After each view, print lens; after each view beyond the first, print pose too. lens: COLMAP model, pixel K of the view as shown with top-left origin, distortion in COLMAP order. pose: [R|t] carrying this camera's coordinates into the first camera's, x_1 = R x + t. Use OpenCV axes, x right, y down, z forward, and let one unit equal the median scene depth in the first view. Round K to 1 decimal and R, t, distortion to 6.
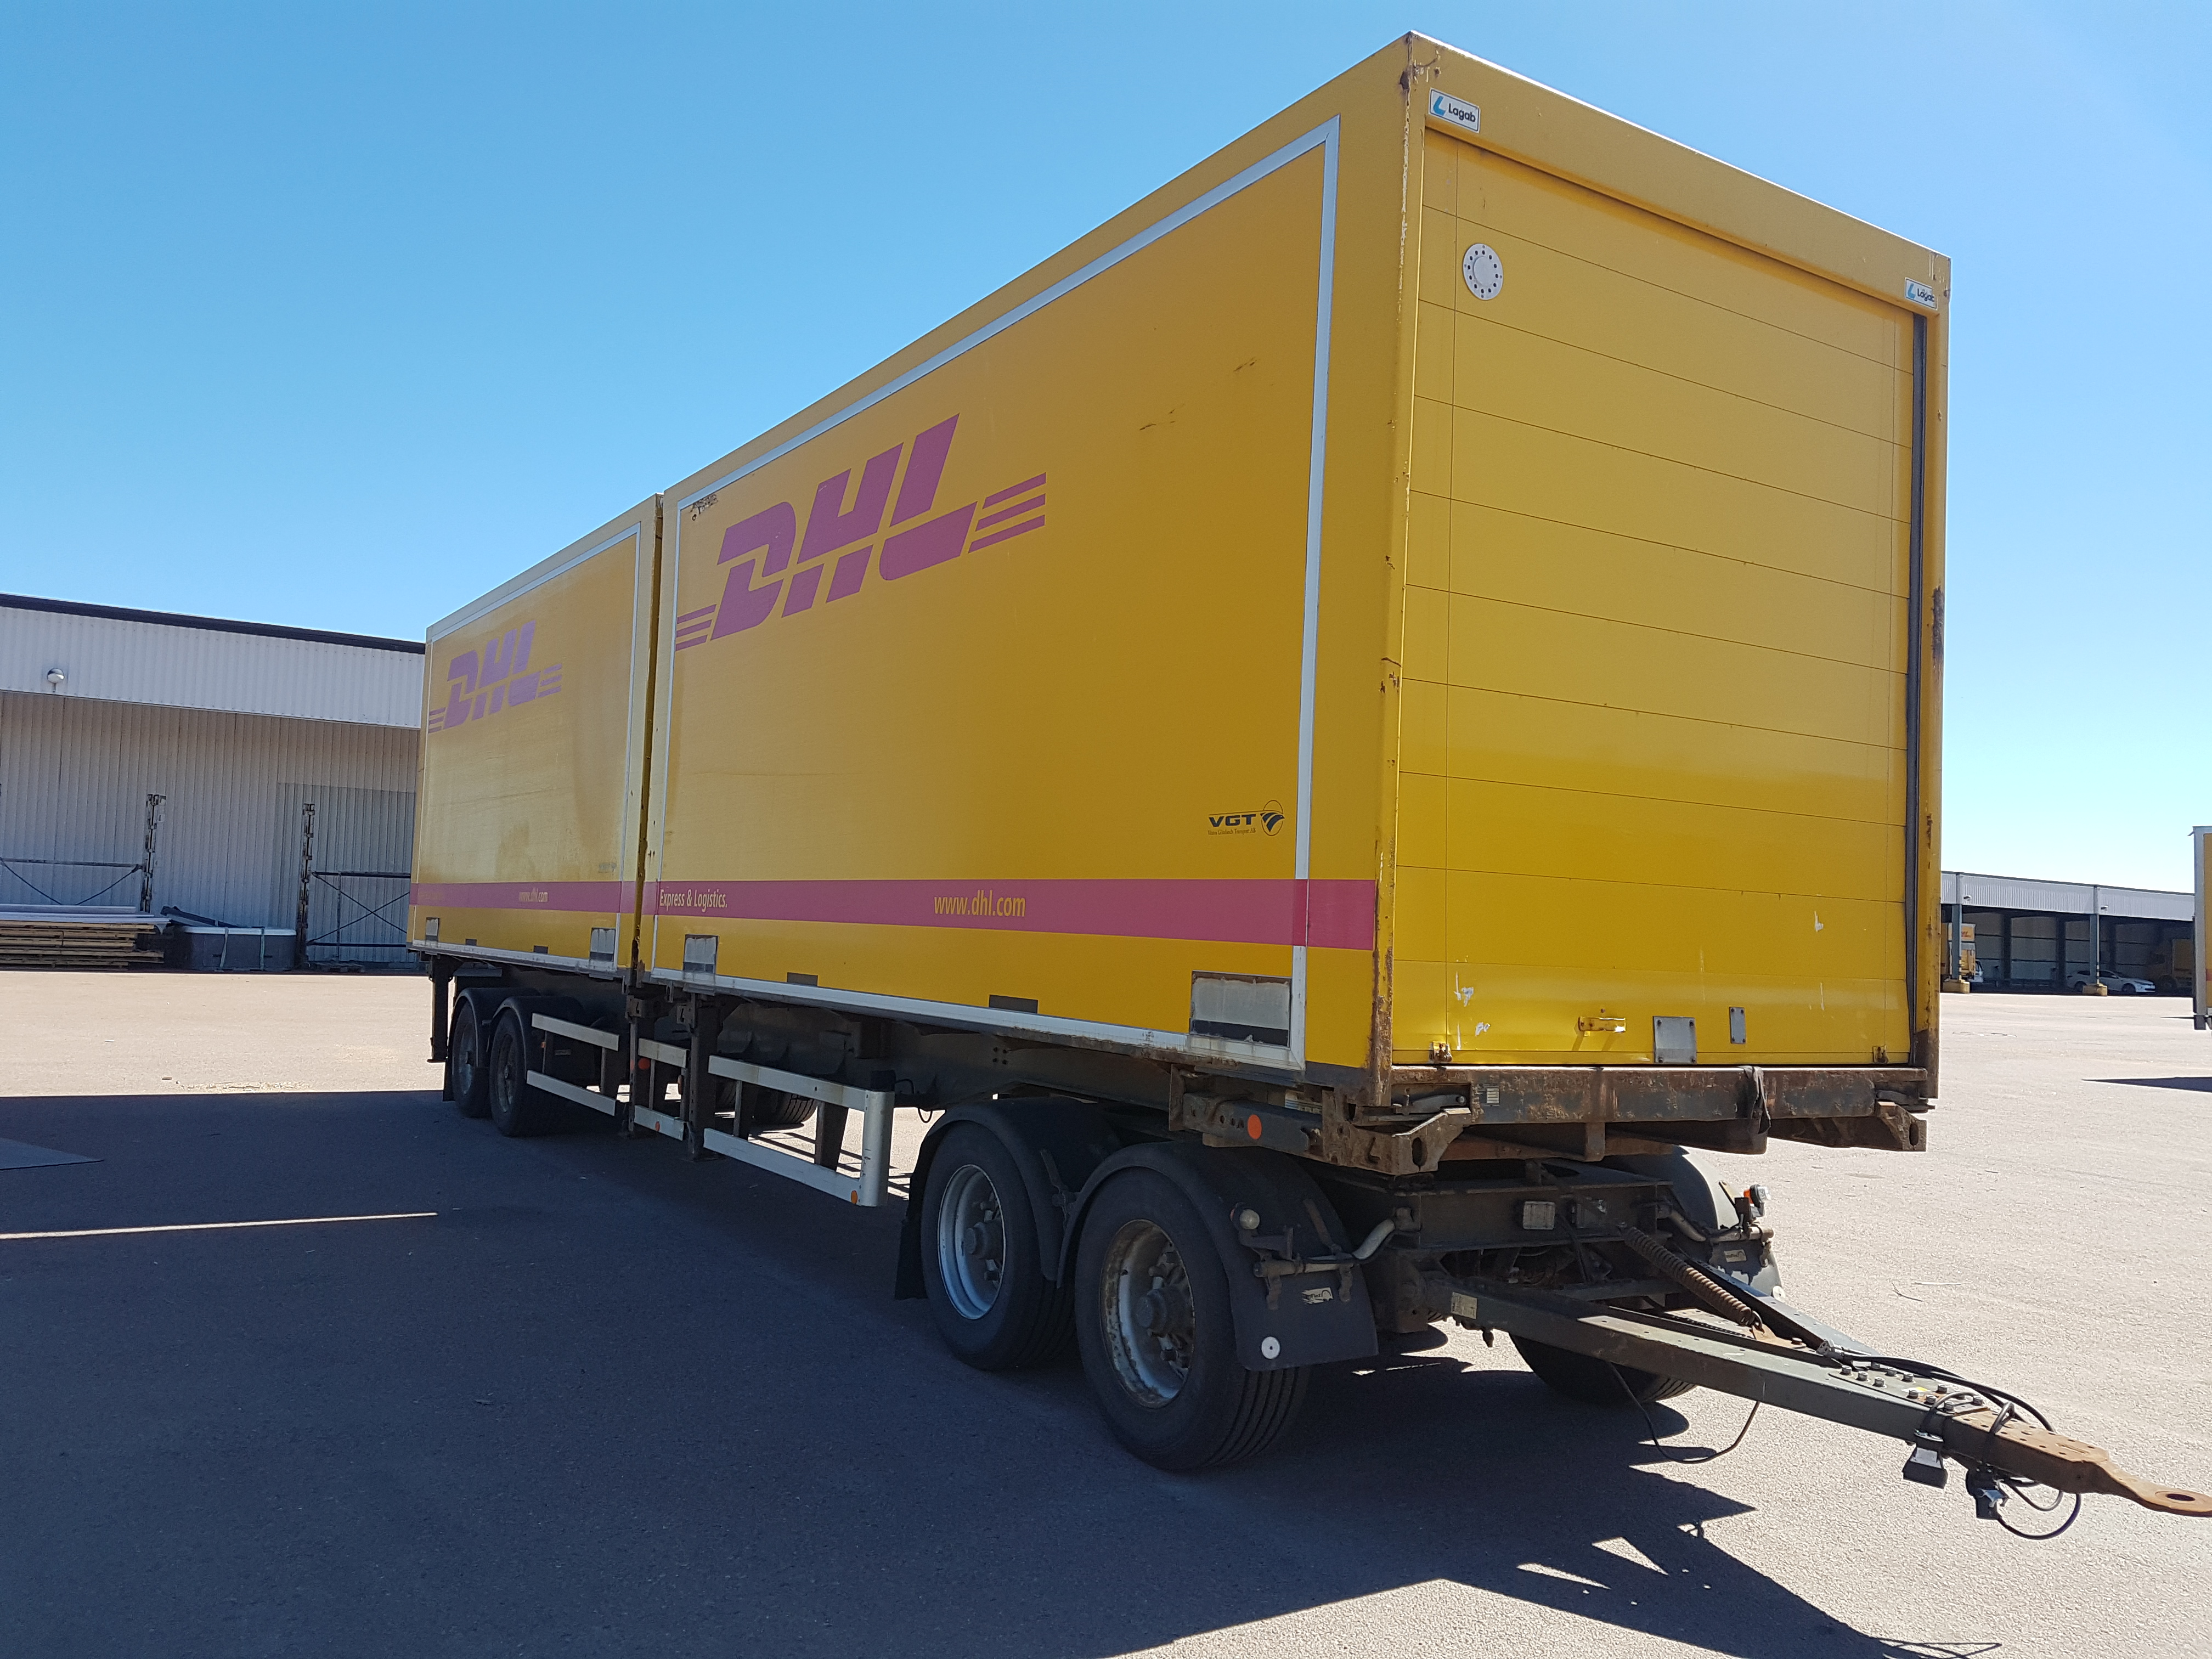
lens RADIAL K [[1697.4, 0, 1109.9], [0, 1697.4, 852.1], [0, 0, 1]] dist [0.156903, -0.225160]
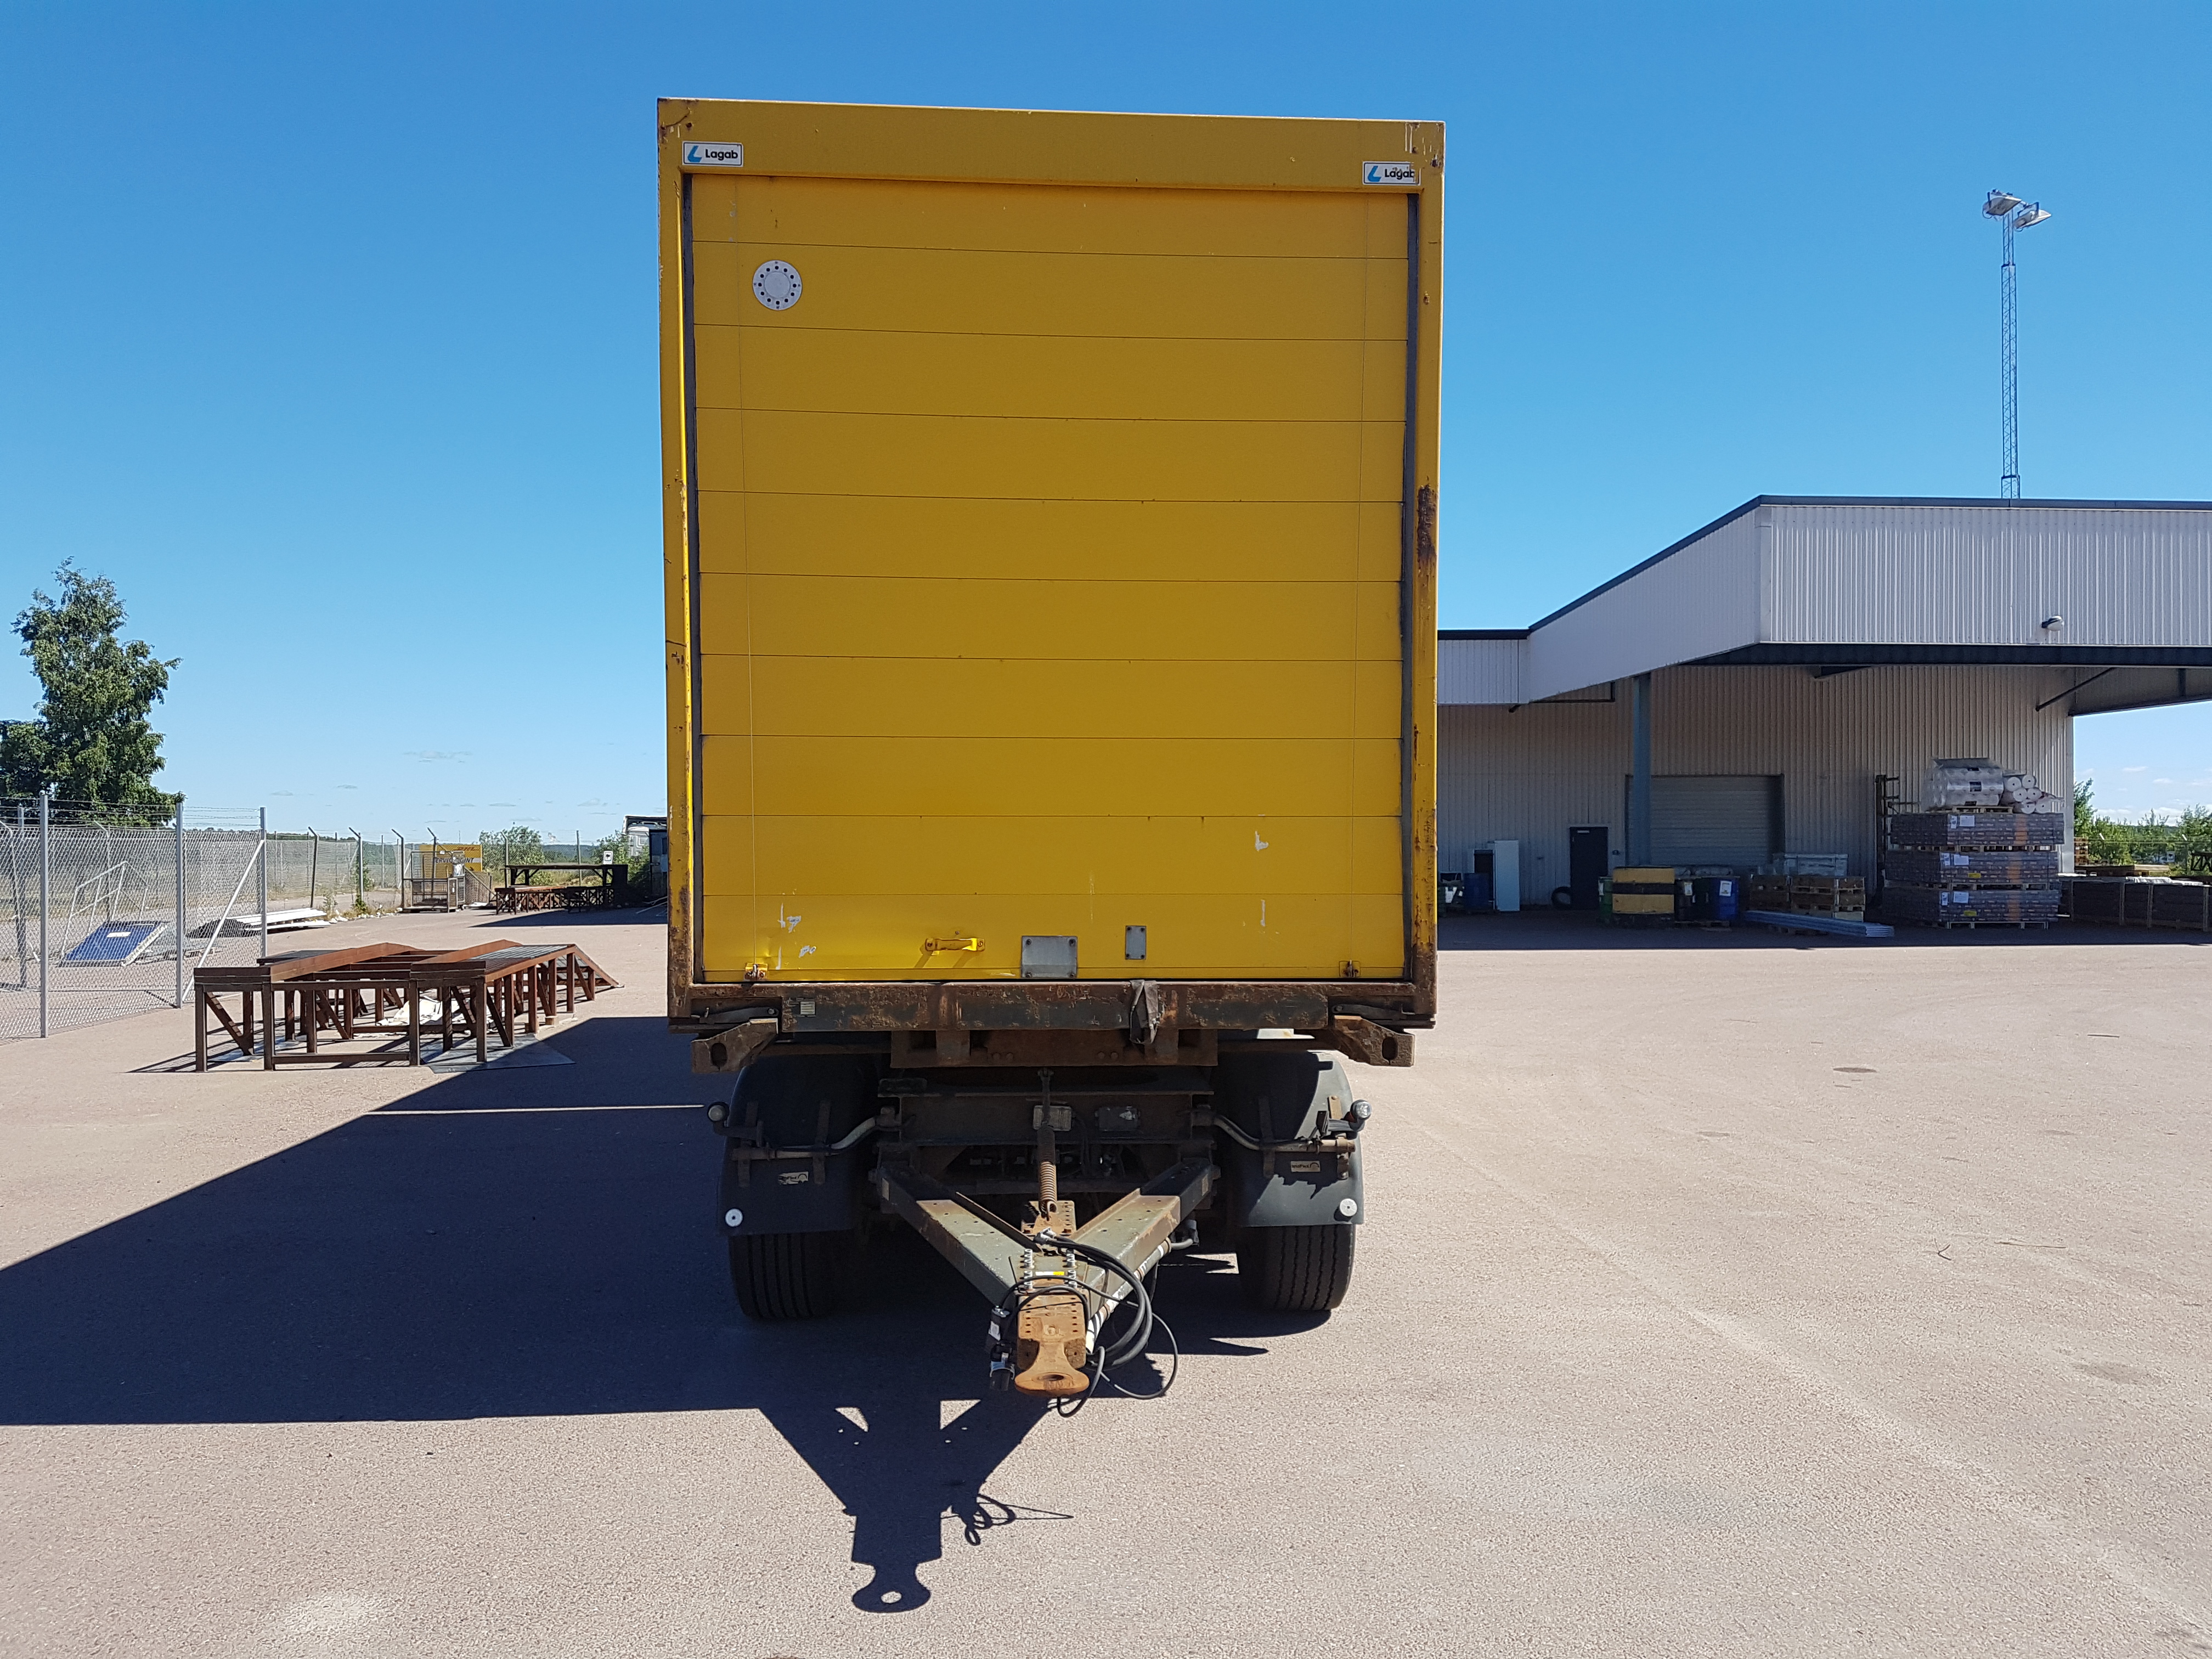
lens RADIAL K [[1697.4, 0, 1098.9], [0, 1697.4, 864.7], [0, 0, 1]] dist [0.291264, -0.559110]
pose [[0.875267, -0.037570, -0.482178, 0.887036], [0.059840, 0.997730, 0.030883, 0.019095], [0.479923, -0.055885, 0.875529, 0.073046]]
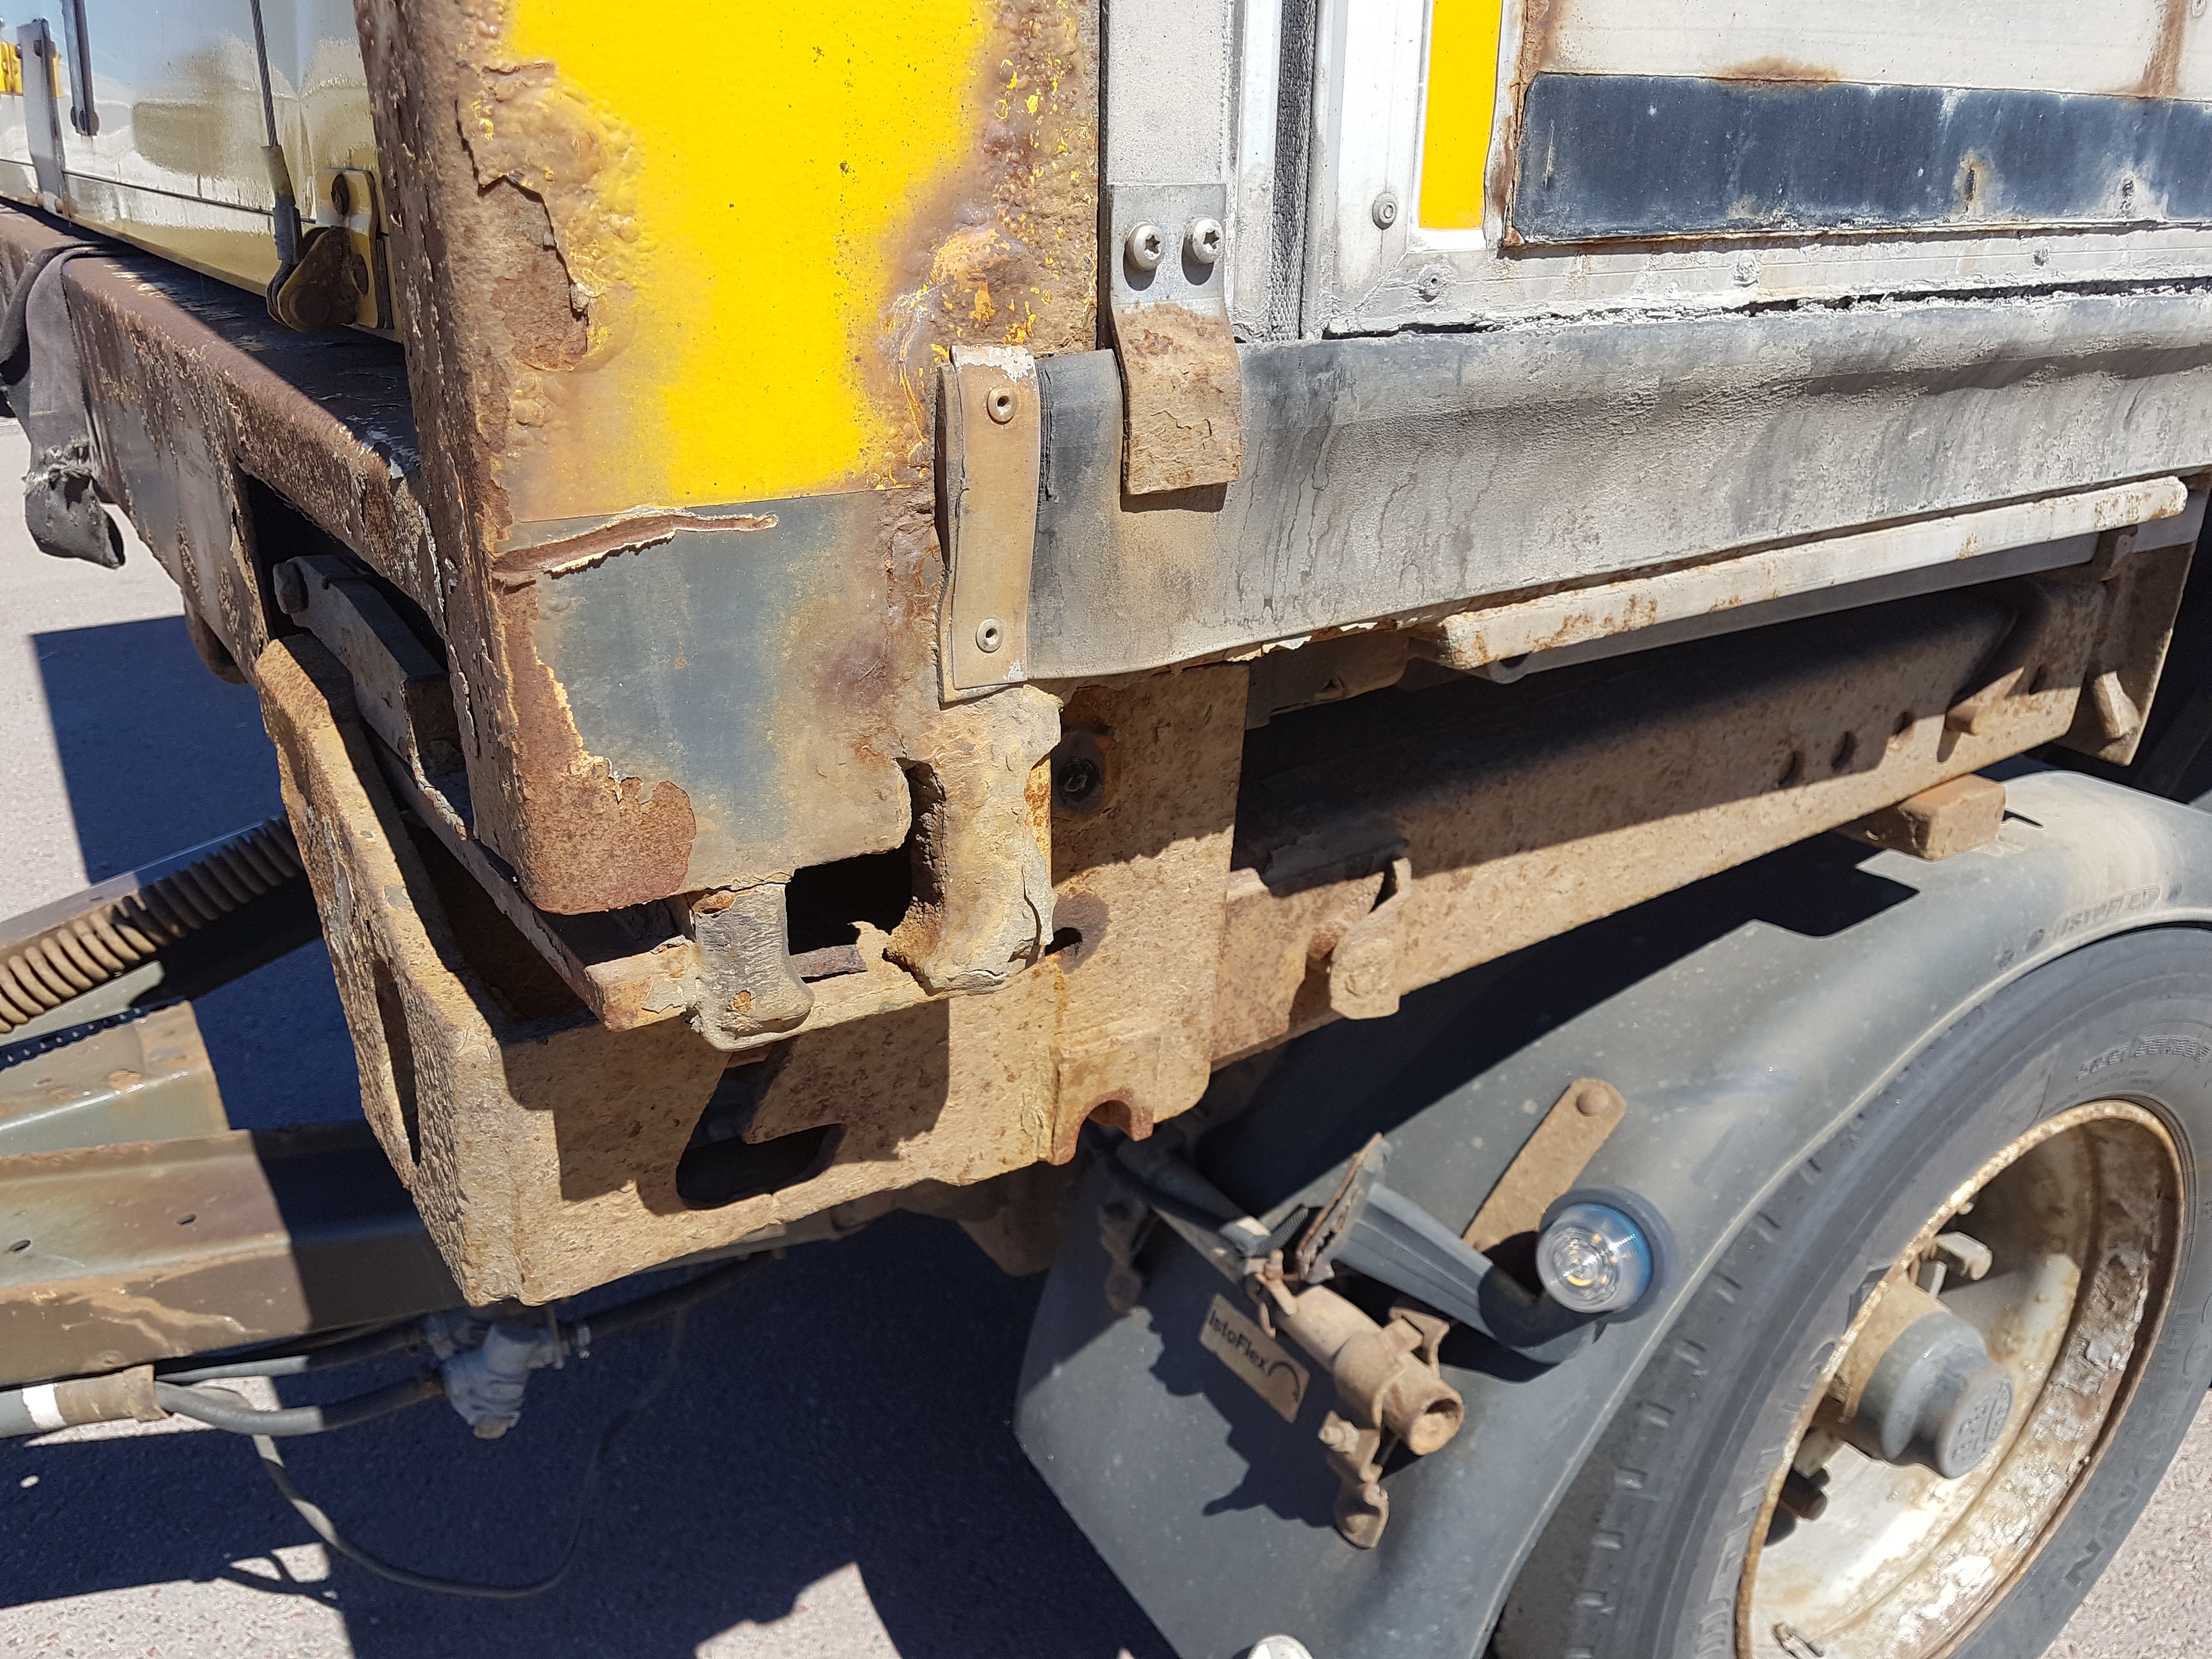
lens RADIAL K [[1697.4, 0, 1098.9], [0, 1697.4, 864.7], [0, 0, 1]] dist [0.291264, -0.559110]
pose [[0.007717, 0.348853, -0.937146, 0.623691], [0.050279, 0.935853, 0.348786, 0.129441], [0.998705, -0.049811, -0.010318, 1.167148]]
